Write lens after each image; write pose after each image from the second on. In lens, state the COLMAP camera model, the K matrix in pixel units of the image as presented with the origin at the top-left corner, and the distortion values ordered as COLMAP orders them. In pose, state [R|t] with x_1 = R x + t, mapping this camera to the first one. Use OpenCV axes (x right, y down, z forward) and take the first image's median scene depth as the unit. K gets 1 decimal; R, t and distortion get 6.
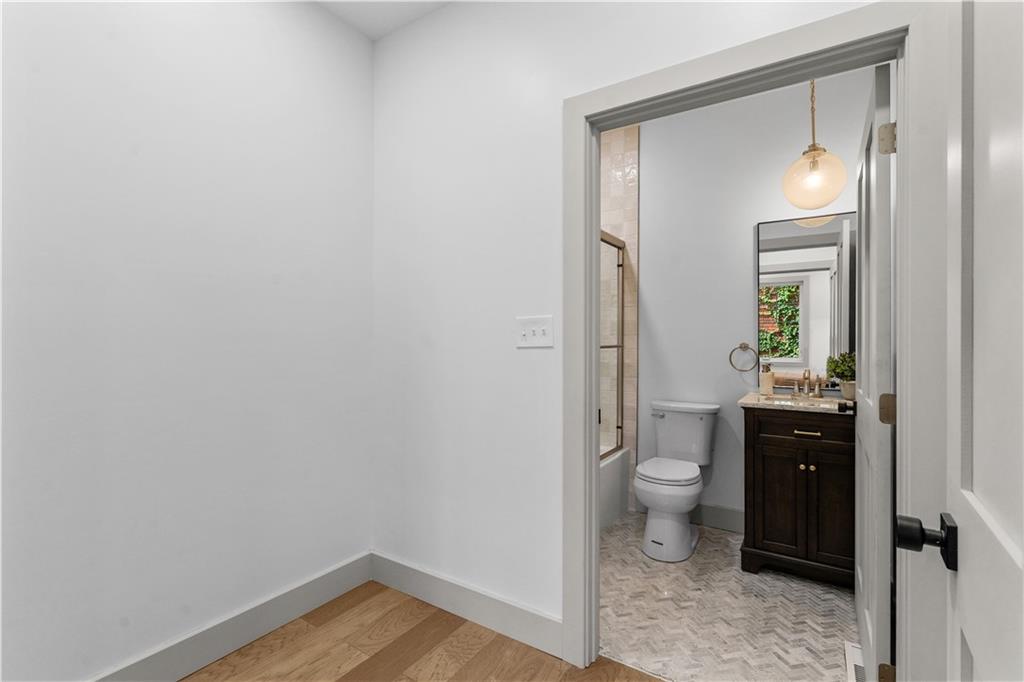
lens RADIAL K [[469.0, 0, 510.5], [0, 469.0, 342.2], [0, 0, 1]] dist [0.002030, 0.000171]
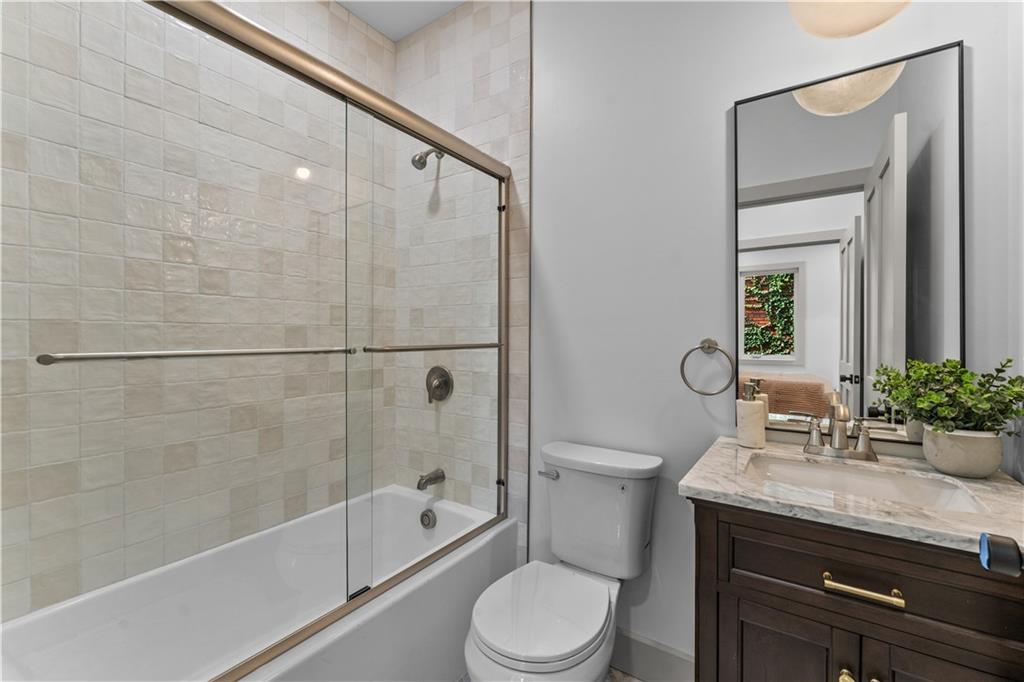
lens RADIAL K [[422.3, 0, 514.8], [0, 422.3, 338.7], [0, 0, 1]] dist [-0.002371, -0.000181]
pose [[0.999720, -0.001880, -0.023582, 0.260873], [0.001909, 0.999997, 0.001199, -0.000257], [0.023580, -0.001244, 0.999721, 0.468881]]
